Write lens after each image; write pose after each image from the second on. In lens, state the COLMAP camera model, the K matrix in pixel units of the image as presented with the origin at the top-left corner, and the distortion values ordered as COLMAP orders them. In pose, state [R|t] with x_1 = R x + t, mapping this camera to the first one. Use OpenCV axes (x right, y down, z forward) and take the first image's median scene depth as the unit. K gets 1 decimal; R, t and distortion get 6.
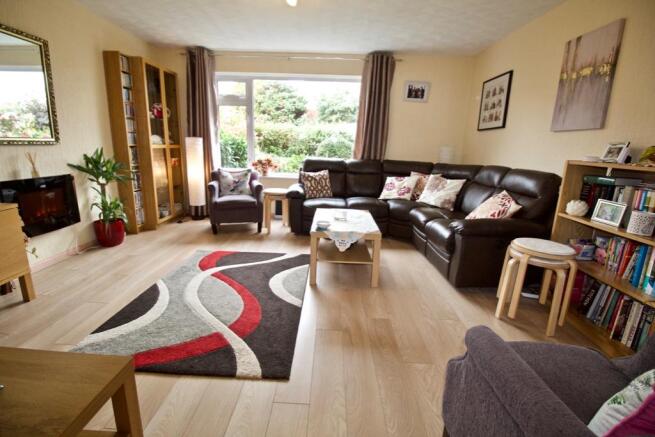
lens RADIAL K [[301.8, 0, 322.7], [0, 301.8, 215.2], [0, 0, 1]] dist [-0.002704, -0.011348]
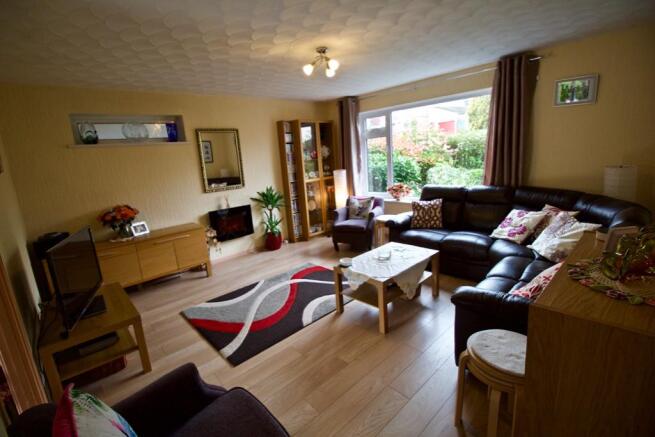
lens RADIAL K [[301.8, 0, 322.7], [0, 301.8, 215.2], [0, 0, 1]] dist [-0.002704, -0.011348]
pose [[0.695015, 0.060124, -0.716477, 0.478828], [-0.064670, 0.997686, 0.020989, -0.104819], [0.716081, 0.031747, 0.697295, 0.096074]]
